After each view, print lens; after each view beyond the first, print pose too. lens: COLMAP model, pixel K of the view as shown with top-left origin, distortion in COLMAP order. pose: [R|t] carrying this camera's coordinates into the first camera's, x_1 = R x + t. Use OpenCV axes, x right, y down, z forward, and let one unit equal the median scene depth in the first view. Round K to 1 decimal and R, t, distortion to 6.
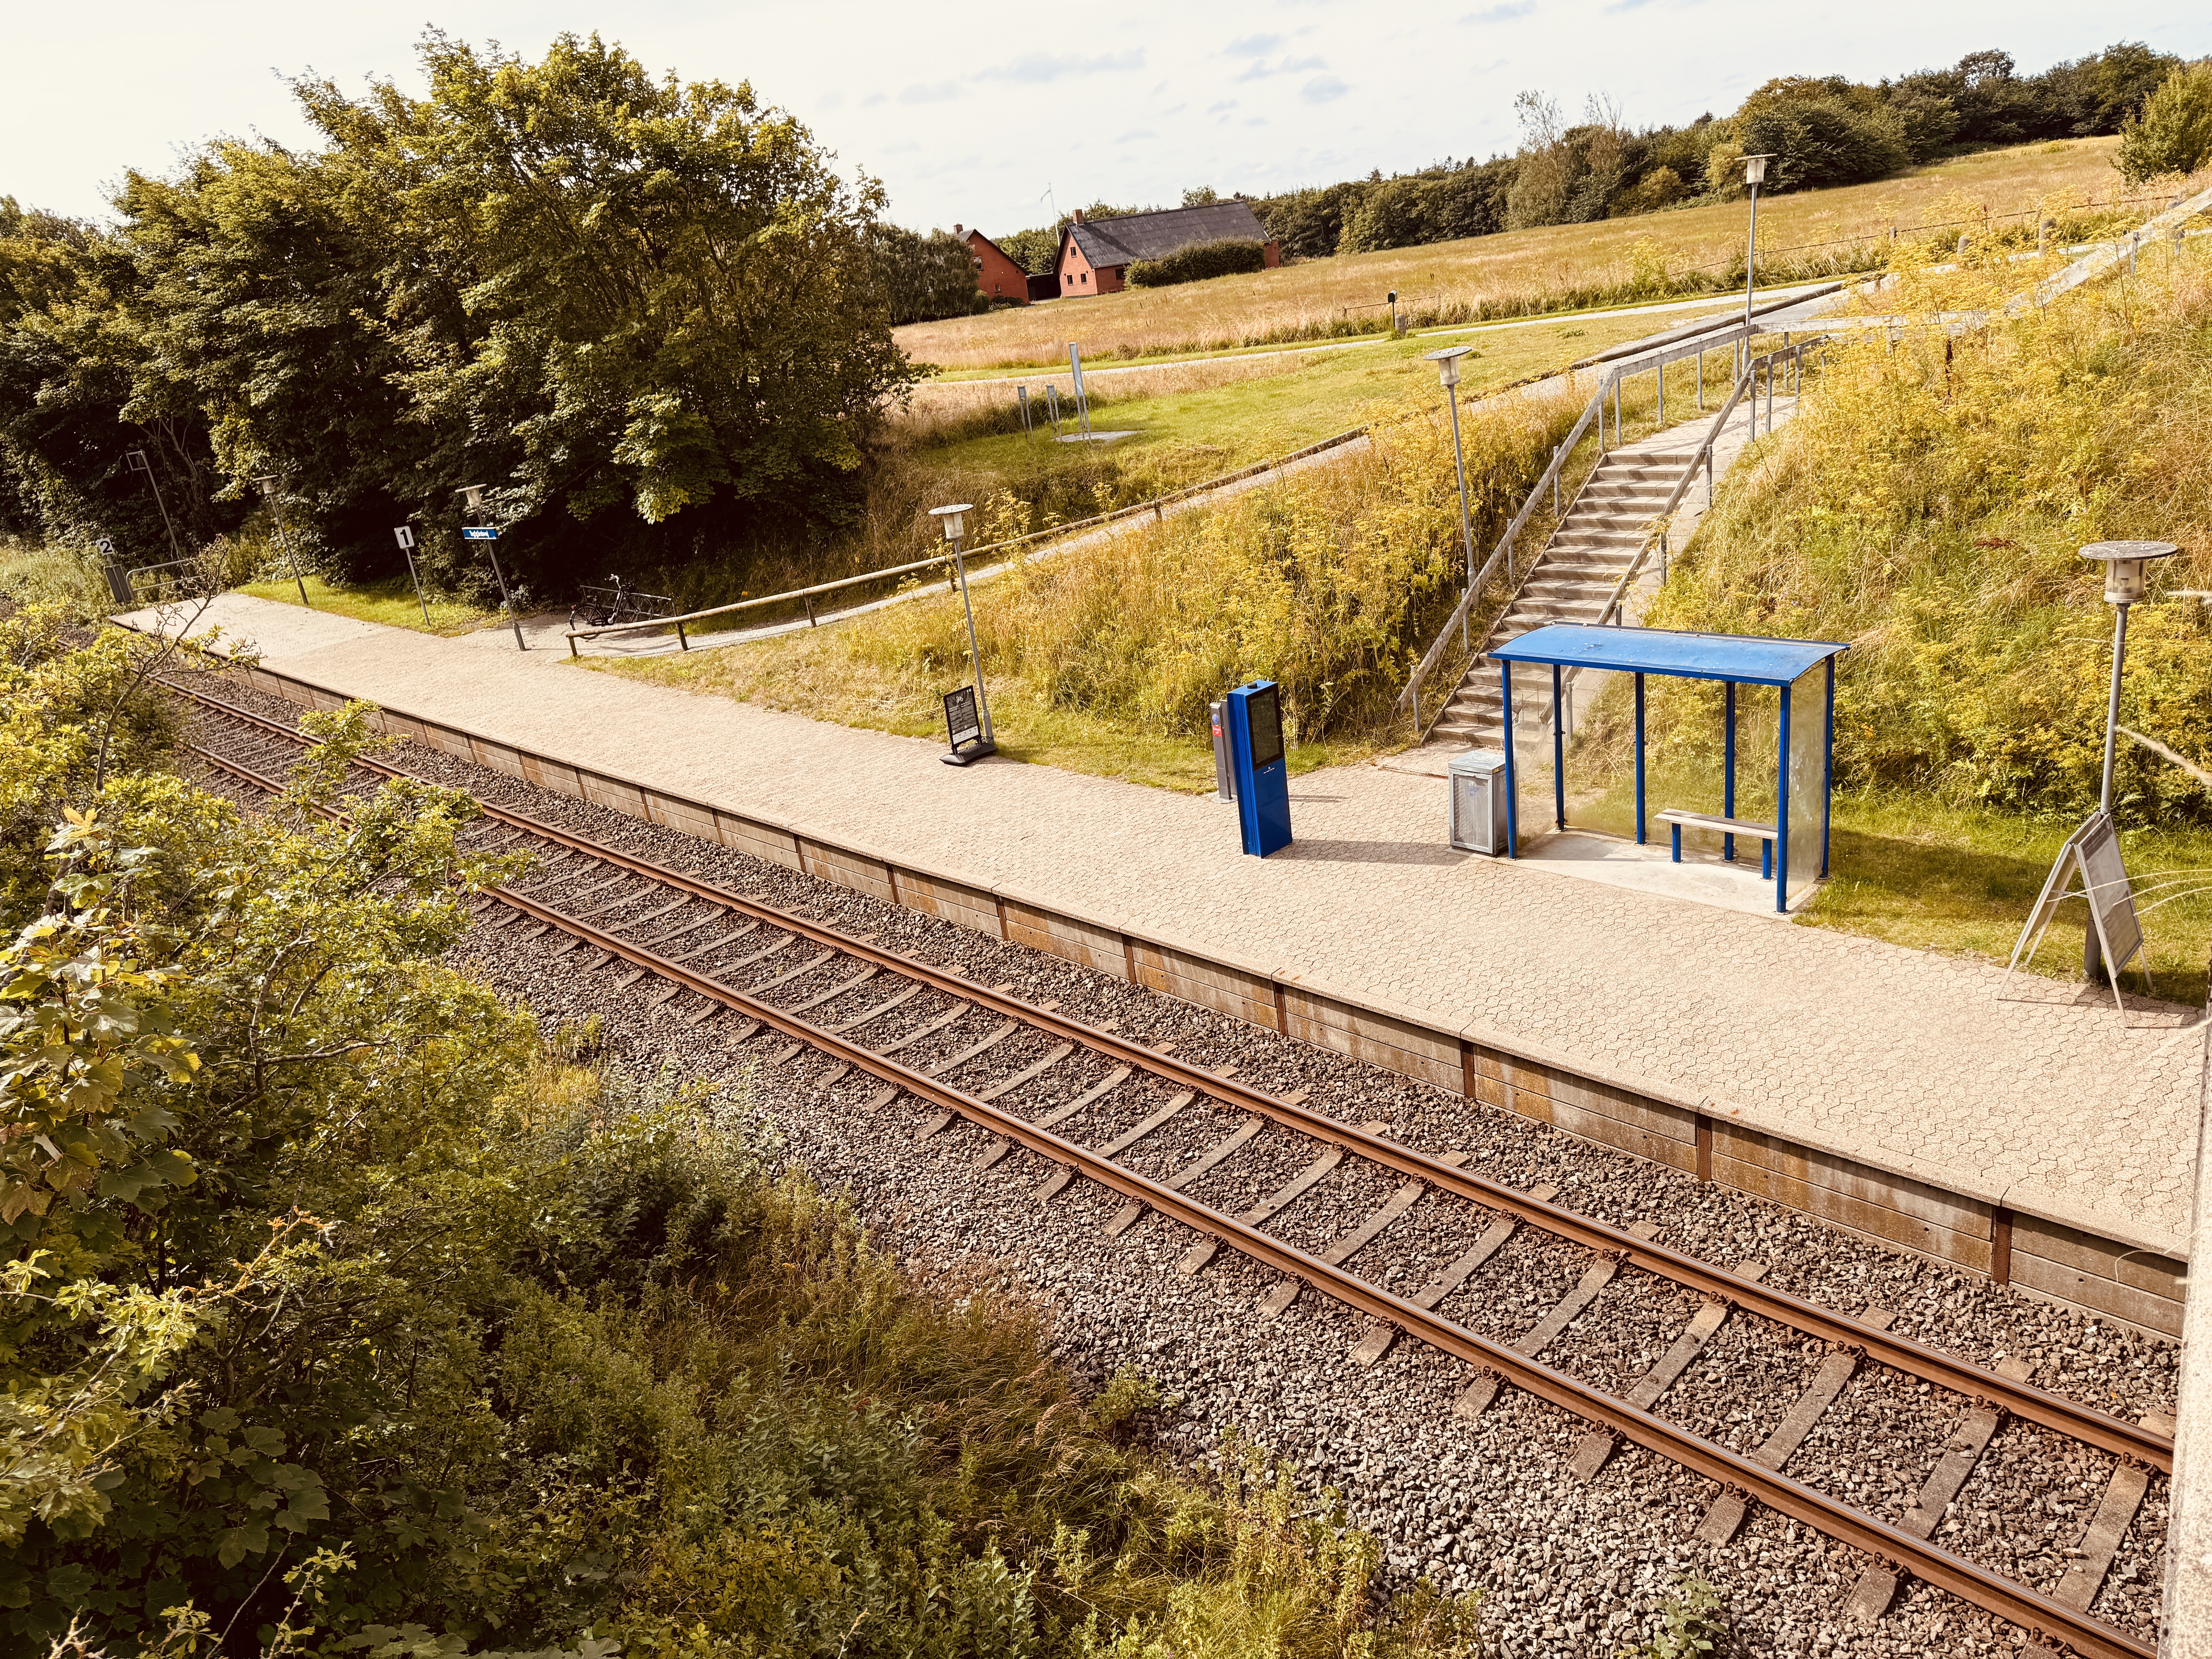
lens RADIAL K [[1531.2, 0, 1118.7], [0, 1531.2, 833.7], [0, 0, 1]] dist [0.175132, -0.328362]
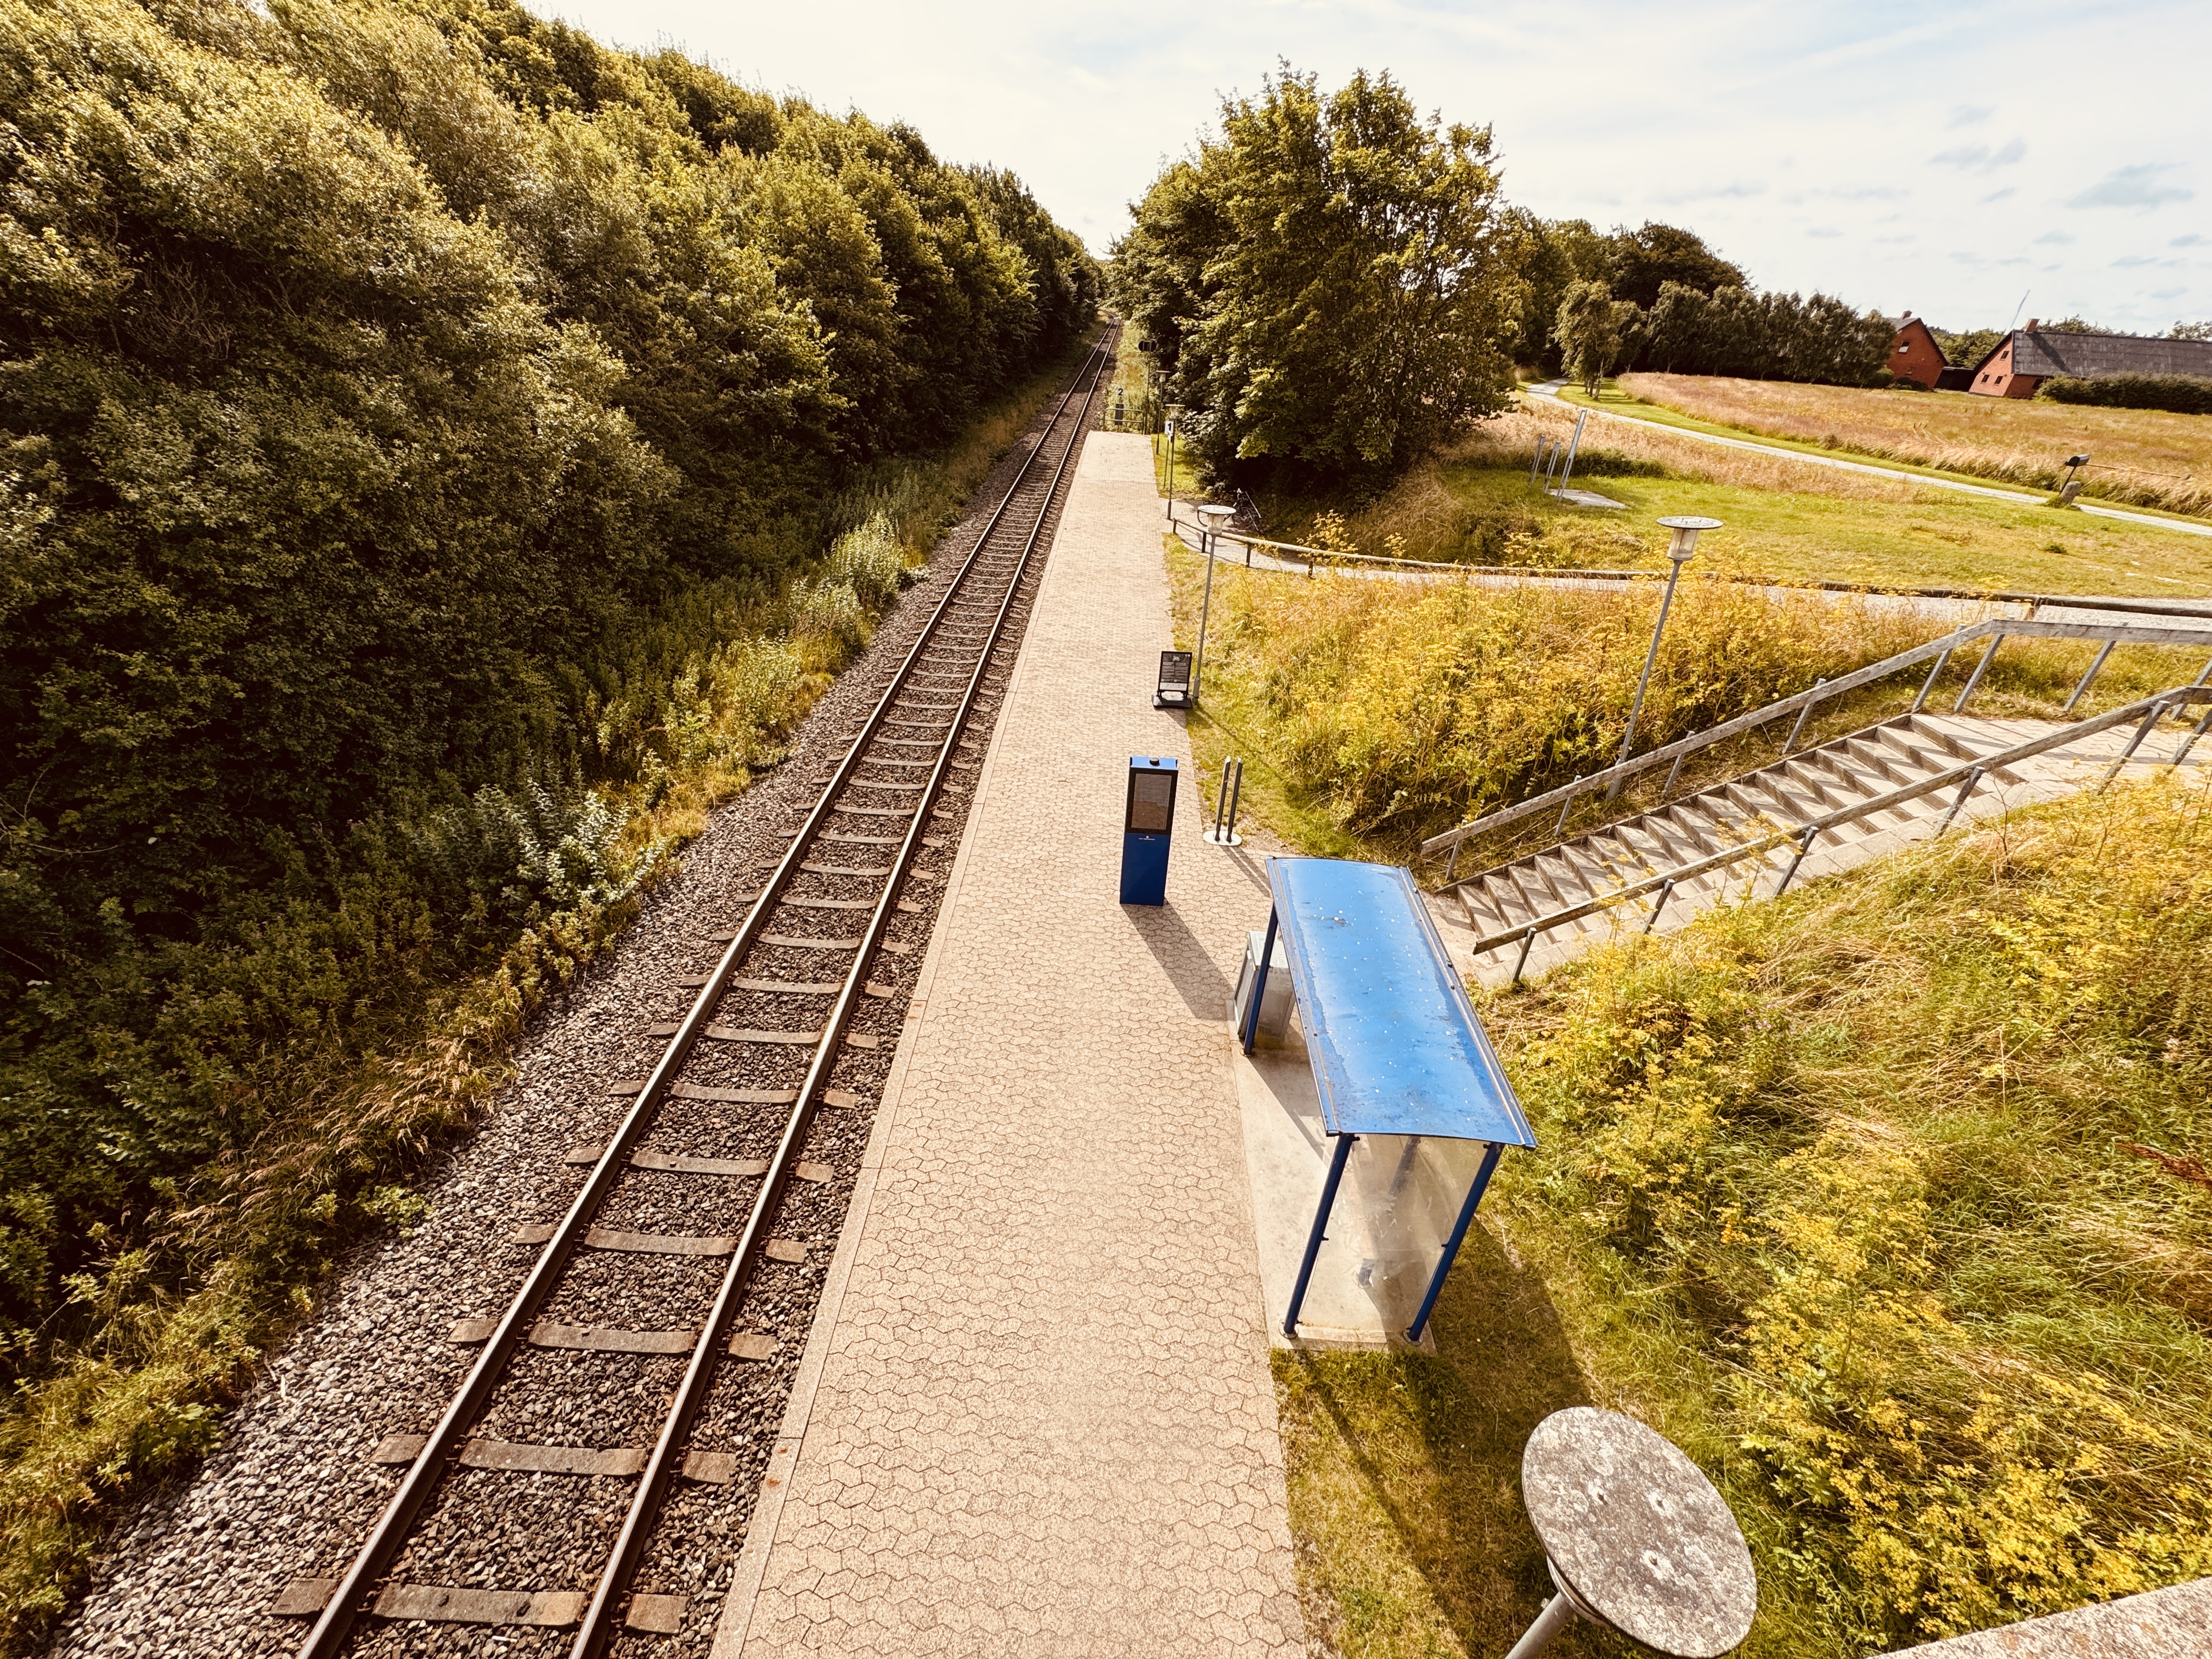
lens RADIAL K [[866.0, 0, 1106.0], [0, 866.0, 829.5], [0, 0, 1]] dist [-0.001895, -0.000334]
pose [[0.673404, 0.517242, -0.528194, 0.308279], [-0.388269, 0.855453, 0.342705, -0.189997], [0.629107, -0.025698, 0.776894, 0.405352]]
